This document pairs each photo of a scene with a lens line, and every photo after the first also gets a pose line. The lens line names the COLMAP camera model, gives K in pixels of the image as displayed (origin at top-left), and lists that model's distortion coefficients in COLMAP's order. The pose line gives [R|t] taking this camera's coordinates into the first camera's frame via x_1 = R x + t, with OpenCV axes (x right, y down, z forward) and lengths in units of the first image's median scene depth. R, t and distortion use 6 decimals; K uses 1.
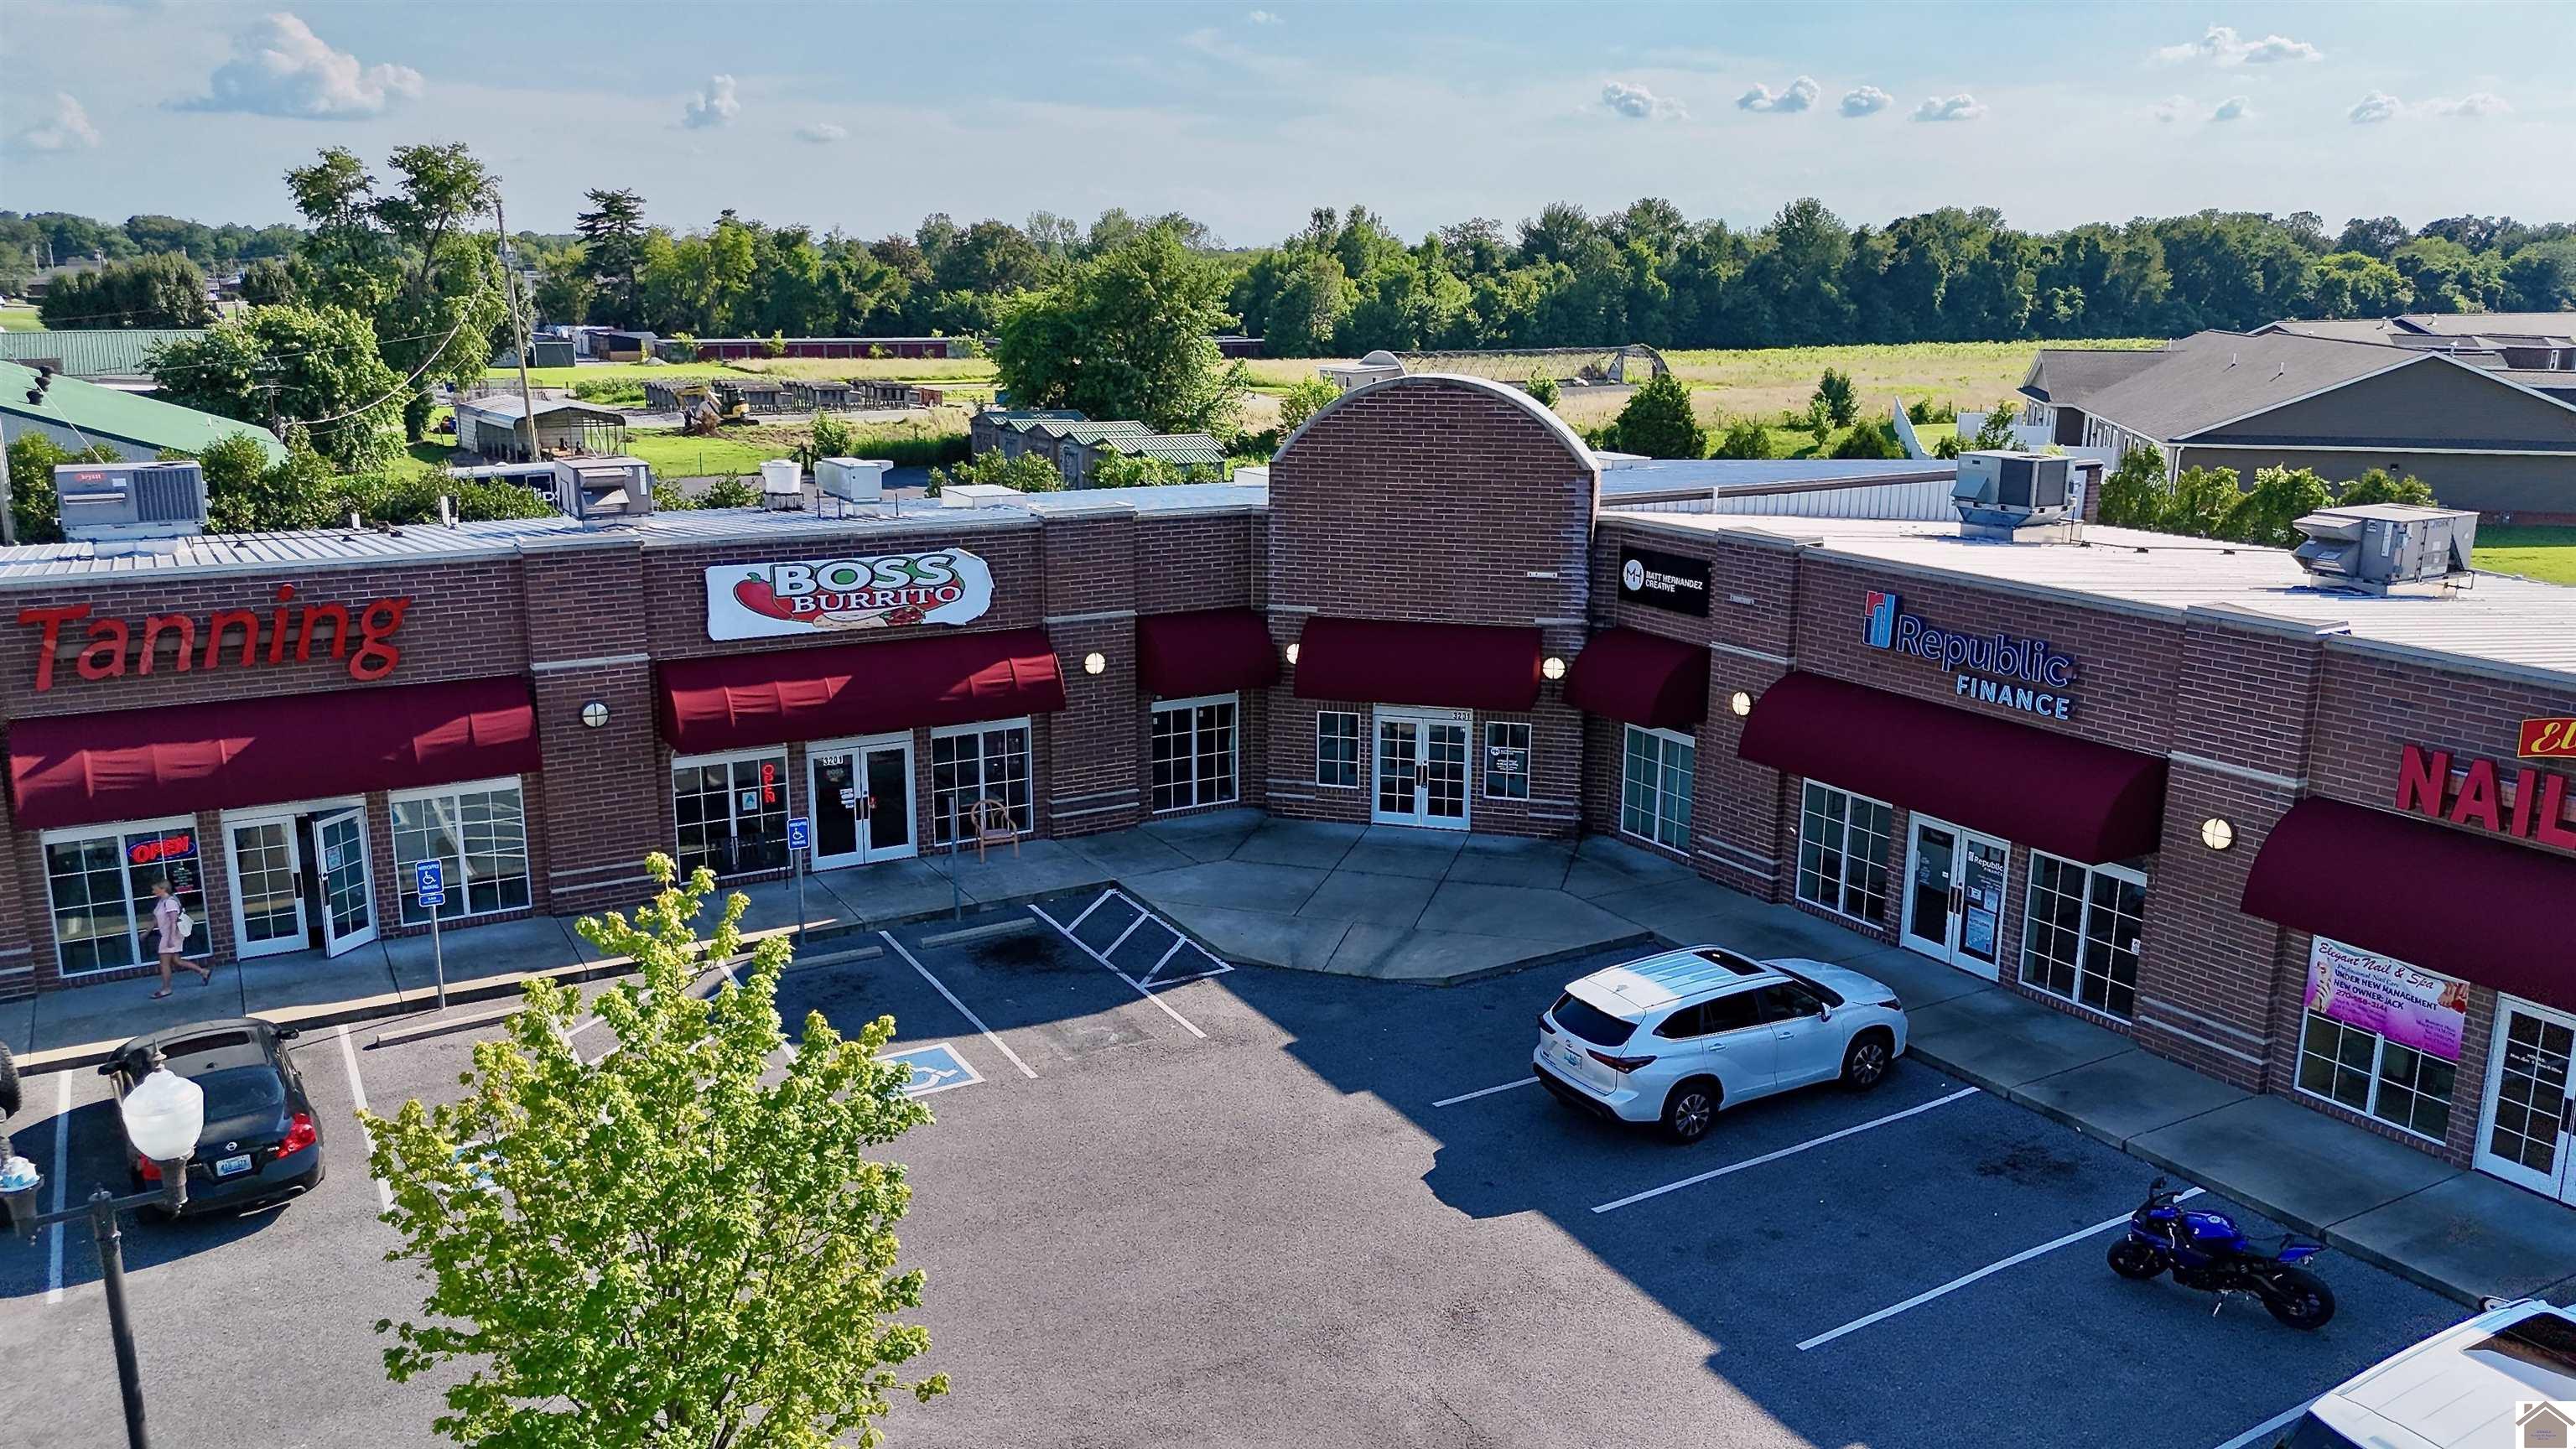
lens RADIAL K [[1924.4, 0, 1275.3], [0, 1924.4, 725.6], [0, 0, 1]] dist [0.055533, -0.049301]
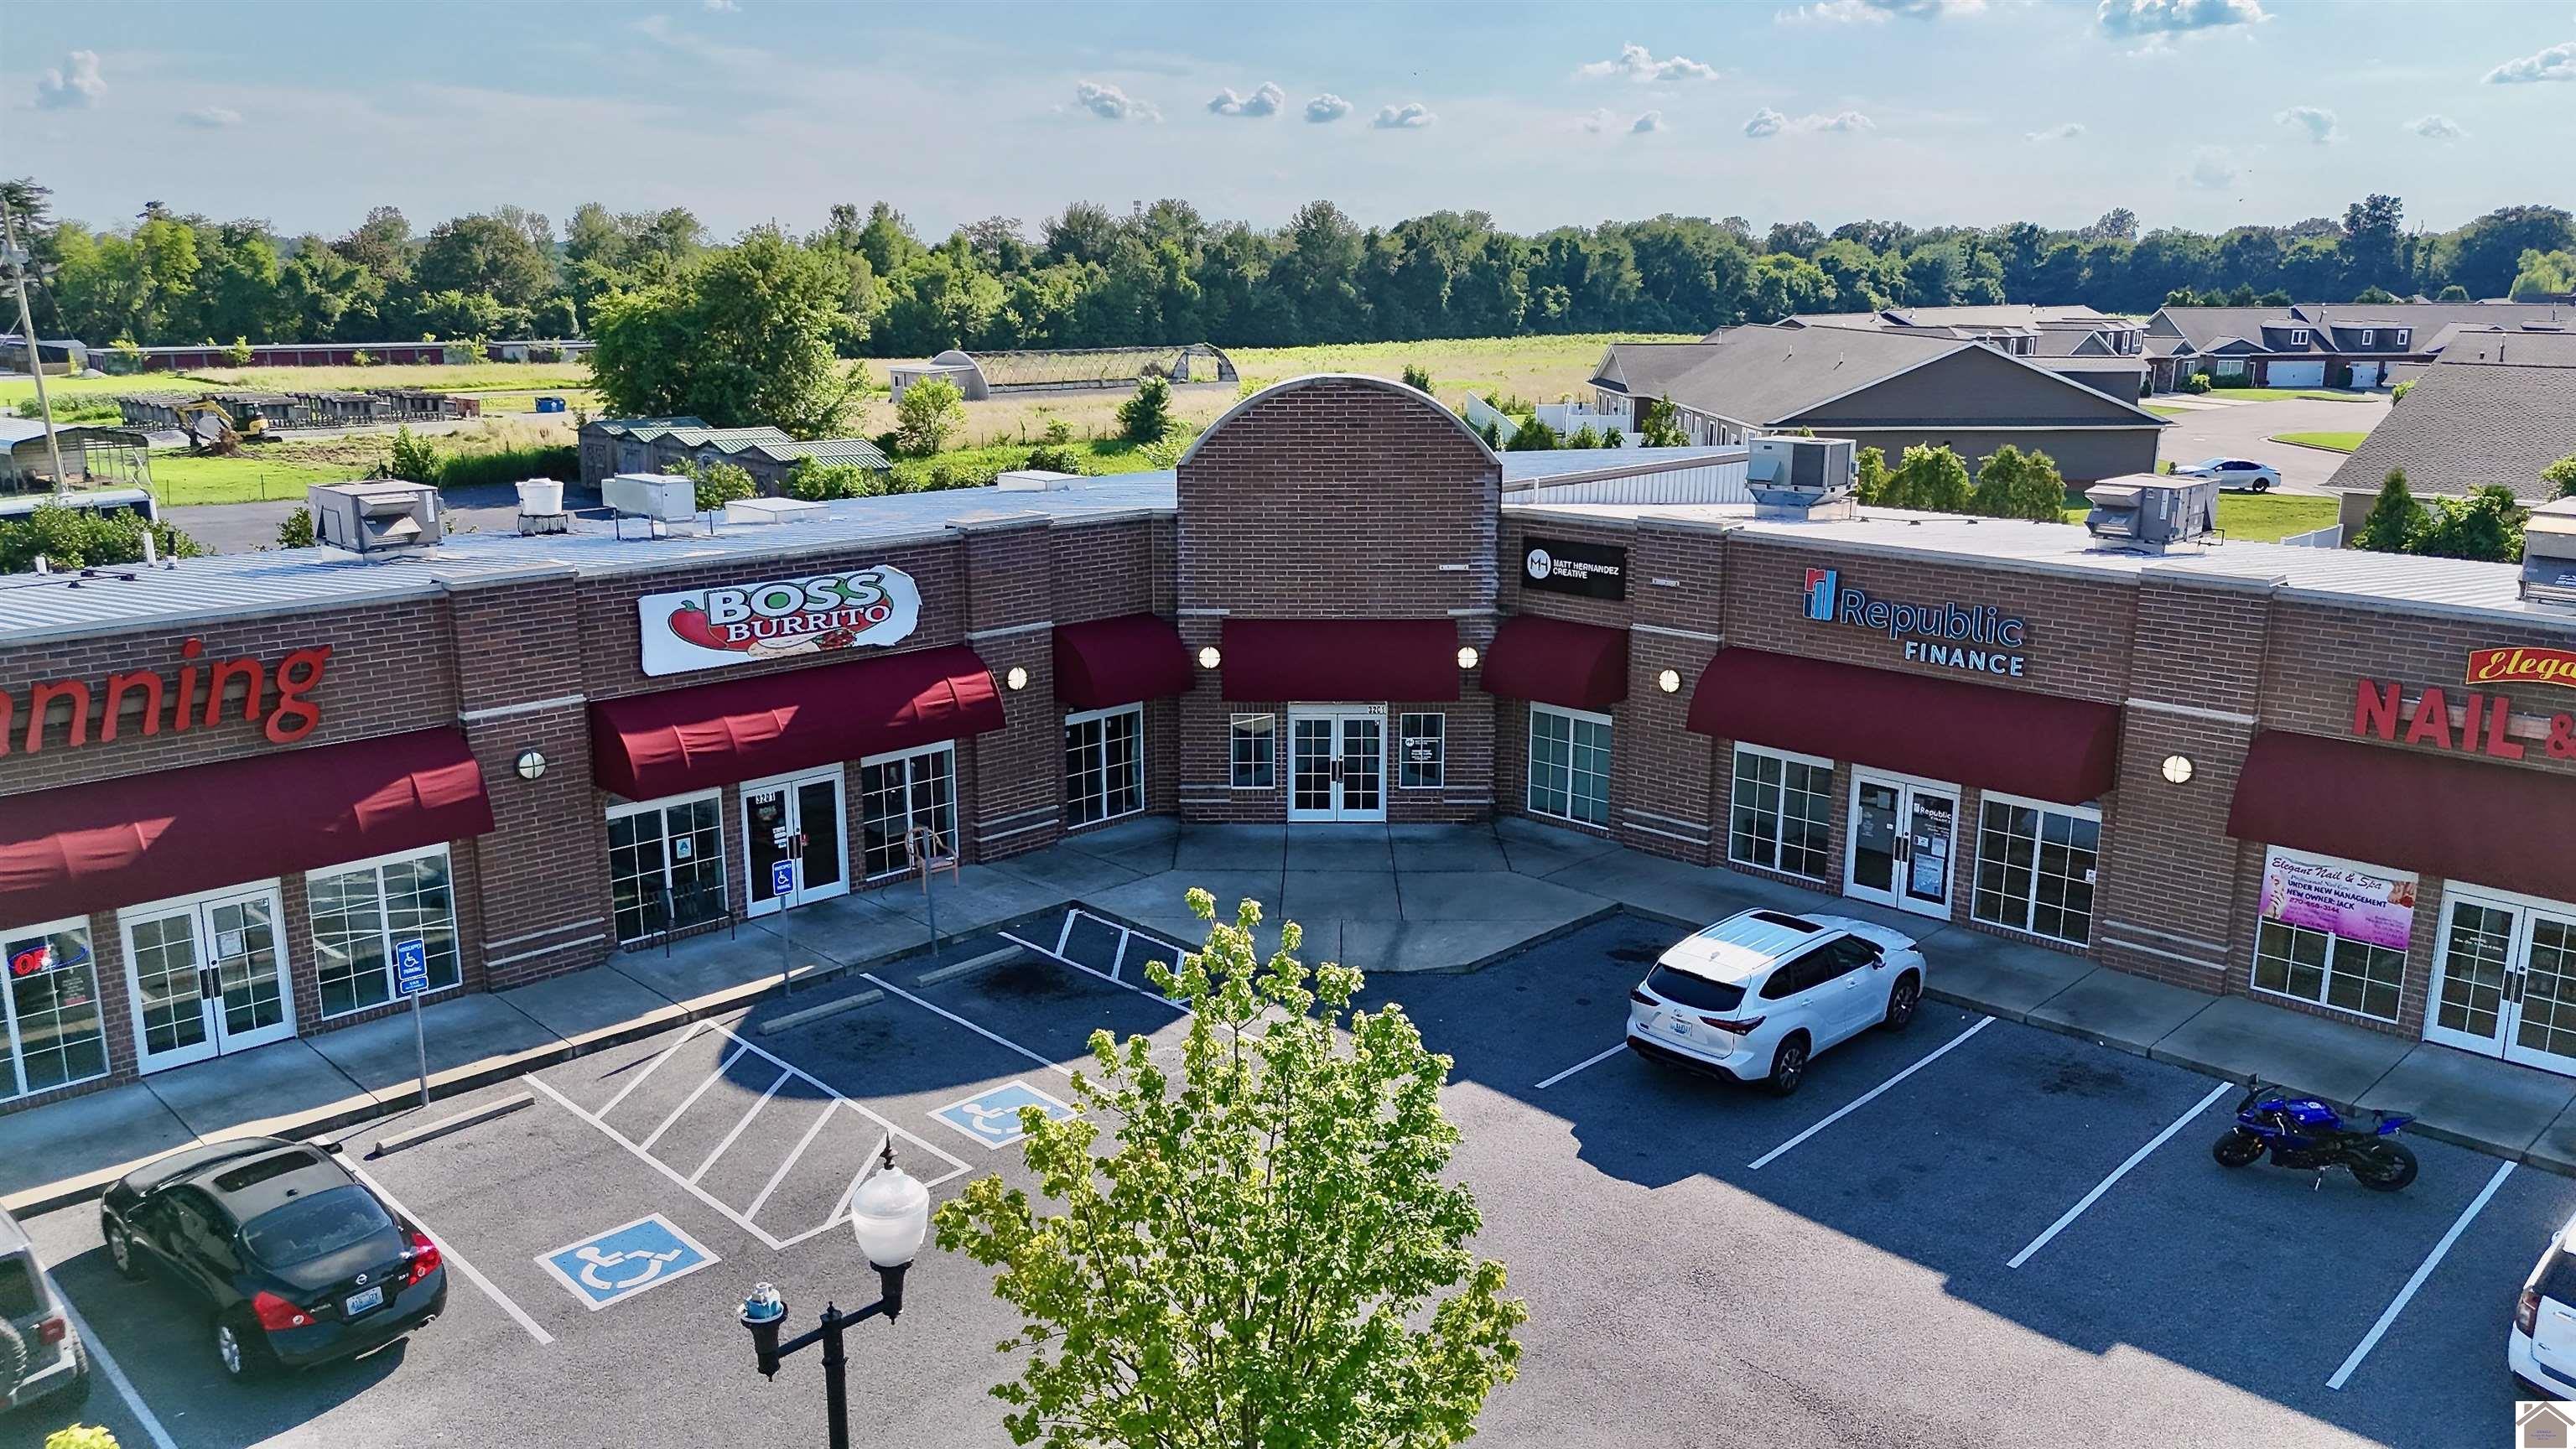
lens RADIAL K [[1924.4, 0, 1285.3], [0, 1924.4, 730.1], [0, 0, 1]] dist [0.055533, -0.049301]
pose [[0.965589, -0.063955, 0.252087, -0.218154], [0.063280, 0.997937, 0.010791, -0.008733], [-0.252257, 0.005533, 0.967644, 0.030695]]
